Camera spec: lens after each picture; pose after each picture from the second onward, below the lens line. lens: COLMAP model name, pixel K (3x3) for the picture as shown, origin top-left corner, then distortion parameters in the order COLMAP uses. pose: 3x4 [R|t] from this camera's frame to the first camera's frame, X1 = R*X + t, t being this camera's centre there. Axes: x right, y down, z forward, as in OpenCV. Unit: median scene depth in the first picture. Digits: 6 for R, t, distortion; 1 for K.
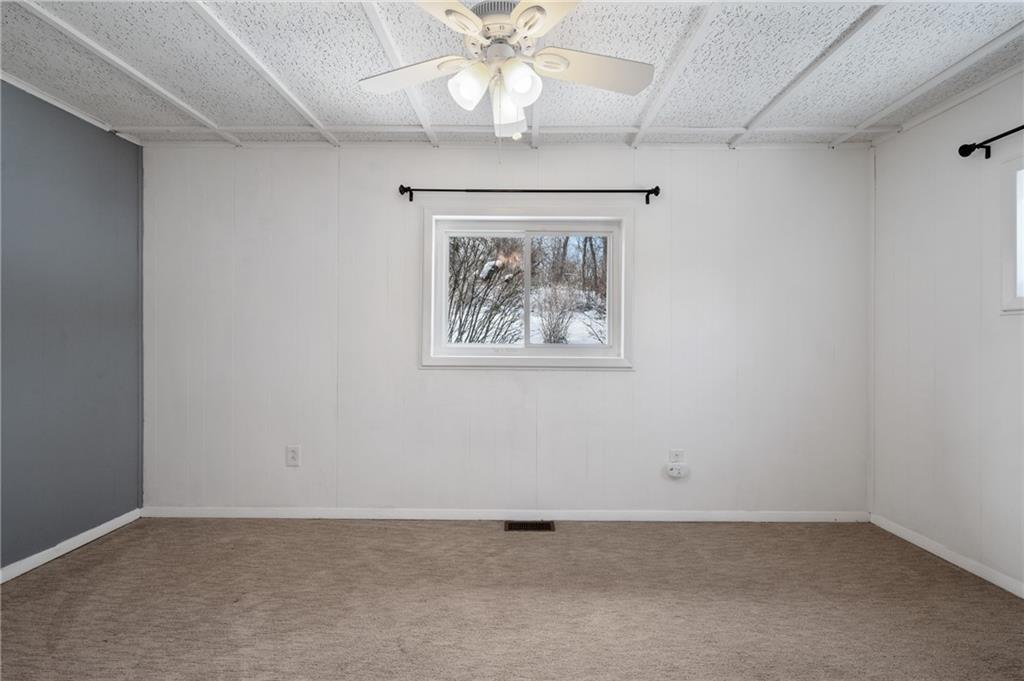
lens RADIAL K [[457.1, 0, 512.0], [0, 457.1, 340.5], [0, 0, 1]] dist [-0.000256, 0.000229]
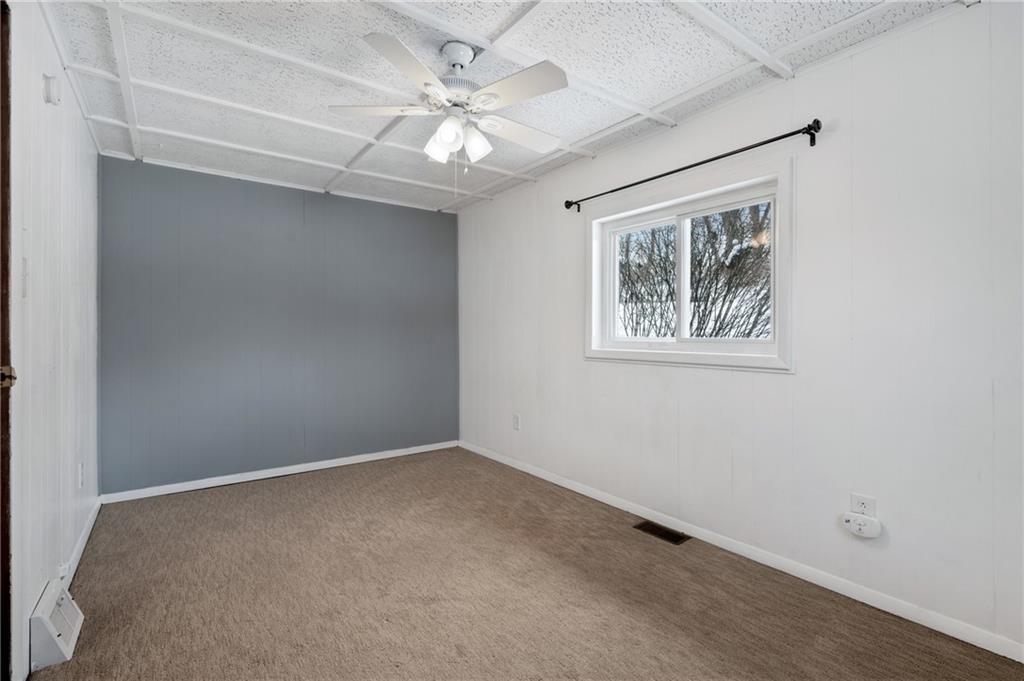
lens RADIAL K [[461.0, 0, 516.9], [0, 461.0, 334.1], [0, 0, 1]] dist [0.000218, -0.000065]
pose [[0.610361, -0.004001, -0.792113, 0.627679], [-0.000520, 0.999985, -0.005452, 0.005096], [0.792123, 0.003739, 0.610350, 0.192574]]
